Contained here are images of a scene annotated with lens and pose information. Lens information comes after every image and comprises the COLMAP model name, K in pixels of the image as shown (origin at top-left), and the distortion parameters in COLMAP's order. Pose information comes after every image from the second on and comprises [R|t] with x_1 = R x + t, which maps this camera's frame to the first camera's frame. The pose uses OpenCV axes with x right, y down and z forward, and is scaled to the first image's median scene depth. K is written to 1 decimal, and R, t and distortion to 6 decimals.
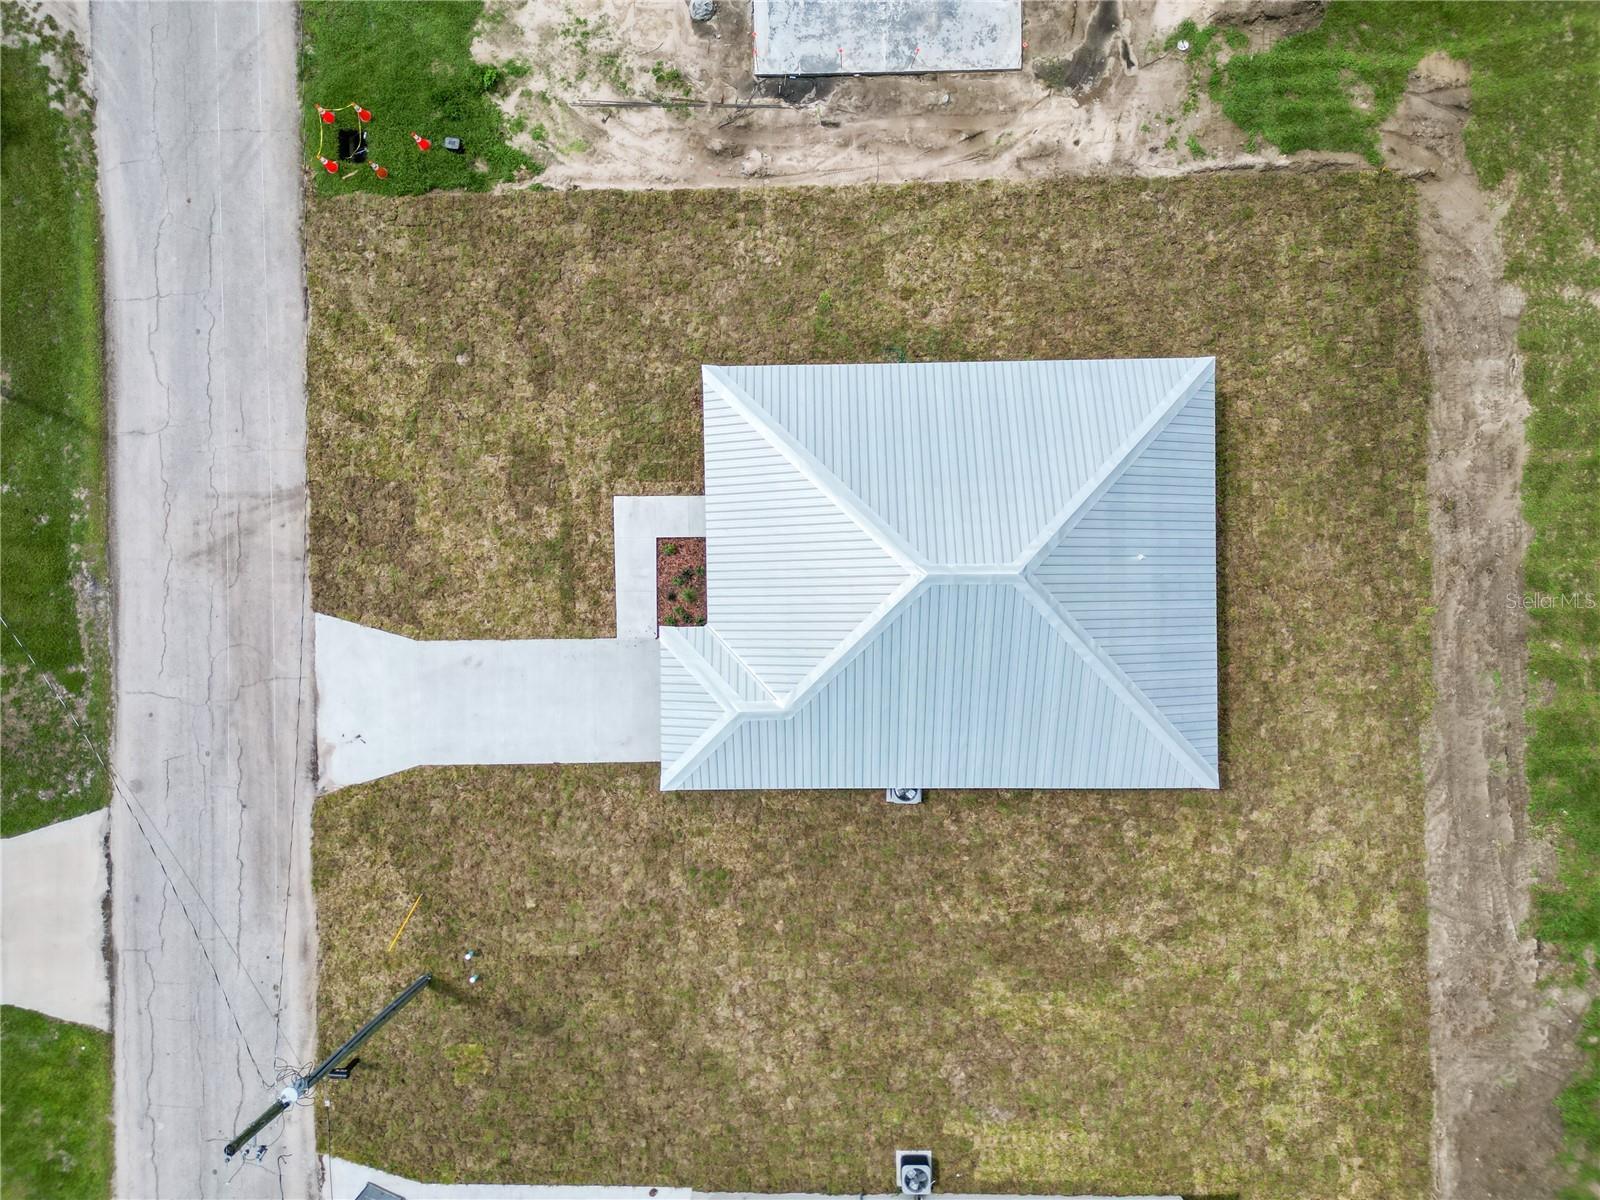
lens RADIAL K [[1122.2, 0, 800.0], [0, 1122.2, 600.0], [0, 0, 1]] dist [0.076212, -0.084110]
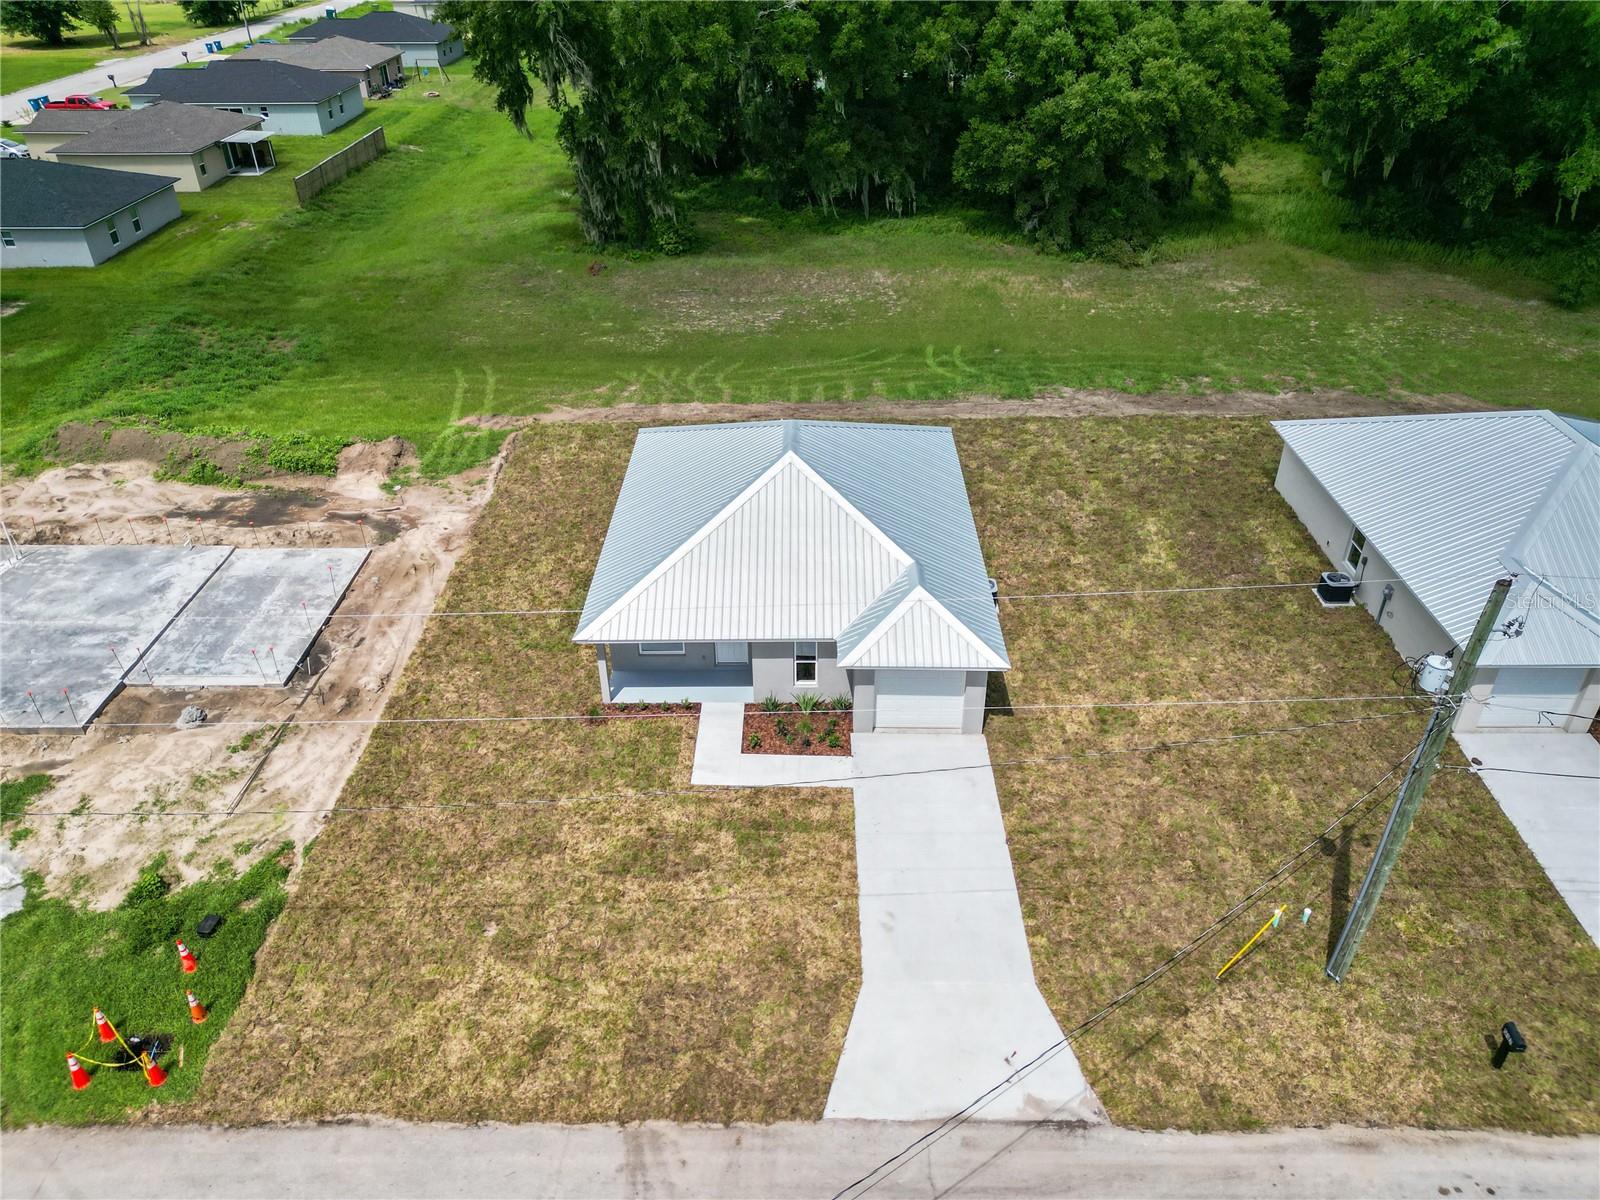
lens RADIAL K [[1122.2, 0, 800.0], [0, 1122.2, 600.0], [0, 0, 1]] dist [0.076212, -0.084110]
pose [[0.019584, -0.527474, 0.849345, -0.830699], [0.999716, -0.001229, -0.023814, 0.013726], [0.013605, 0.849570, 0.527300, 0.415777]]
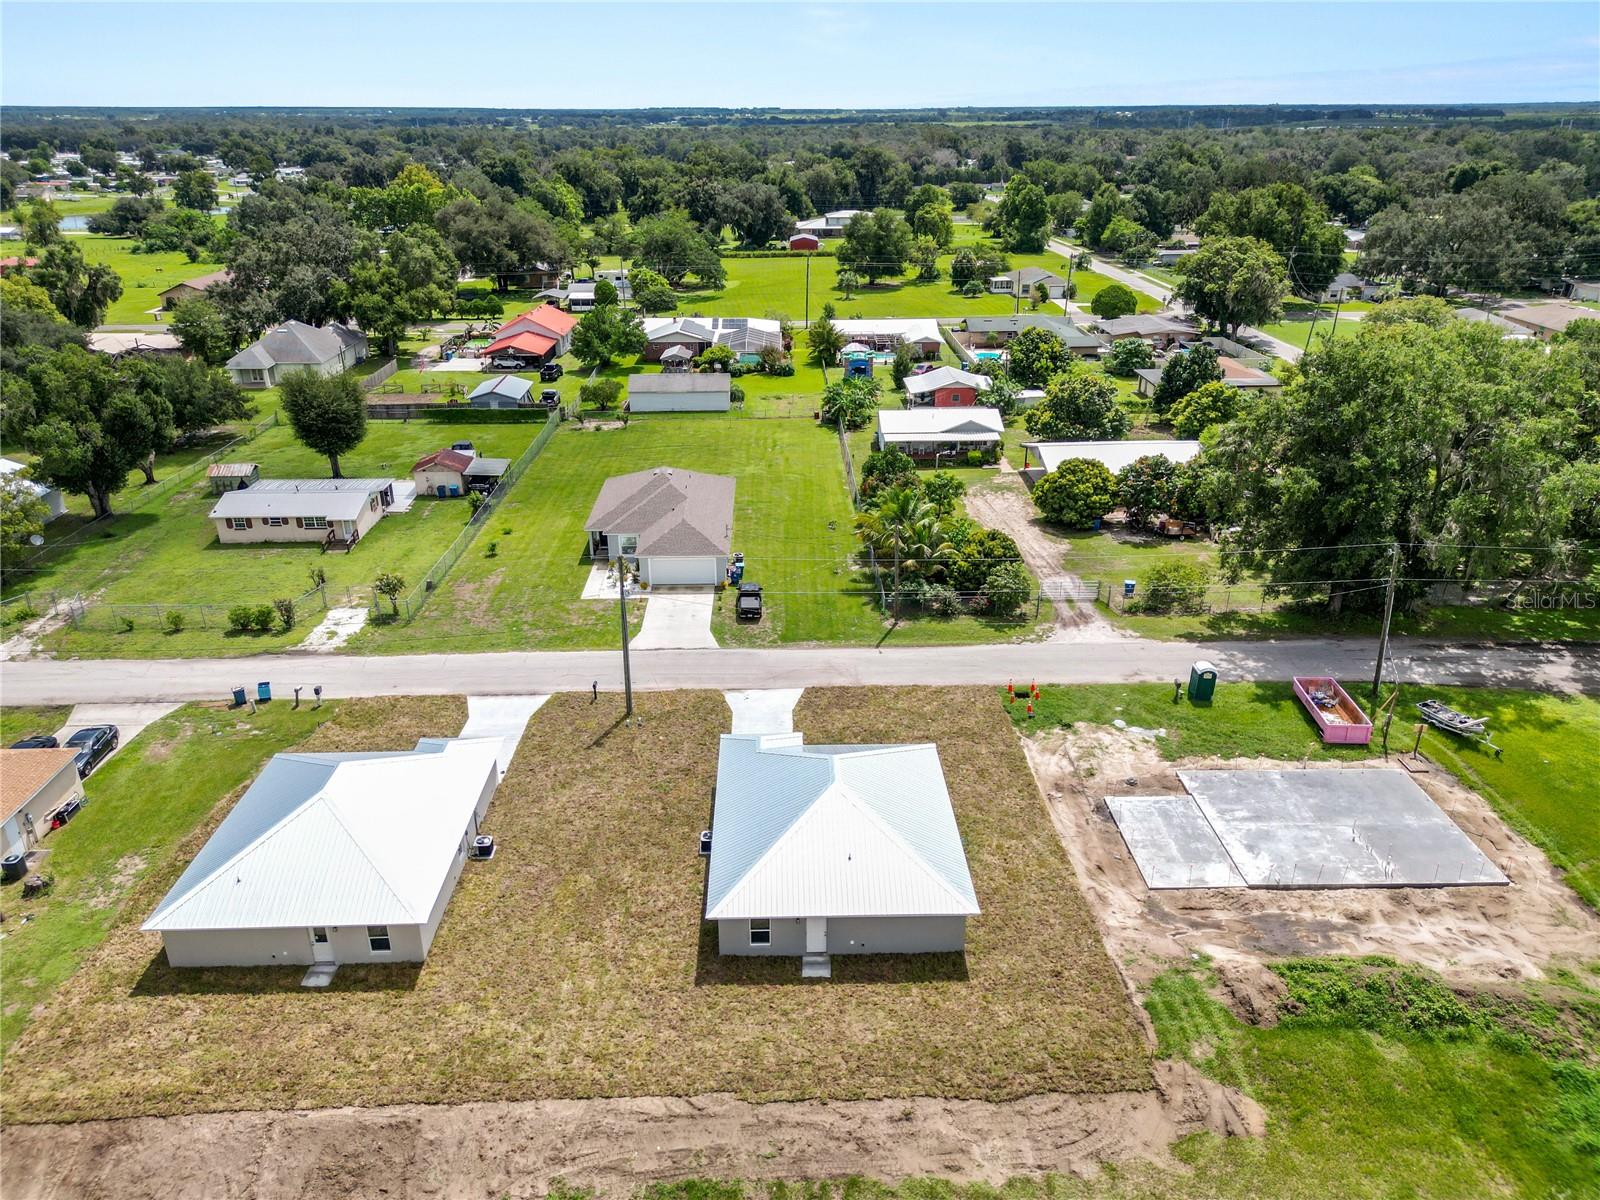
lens RADIAL K [[1122.2, 0, 800.0], [0, 1122.2, 600.0], [0, 0, 1]] dist [0.076212, -0.084110]
pose [[0.016152, 0.413086, -0.910549, 1.470671], [-0.999858, 0.002350, -0.016670, 0.056171], [-0.004747, 0.910689, 0.413065, -0.039511]]
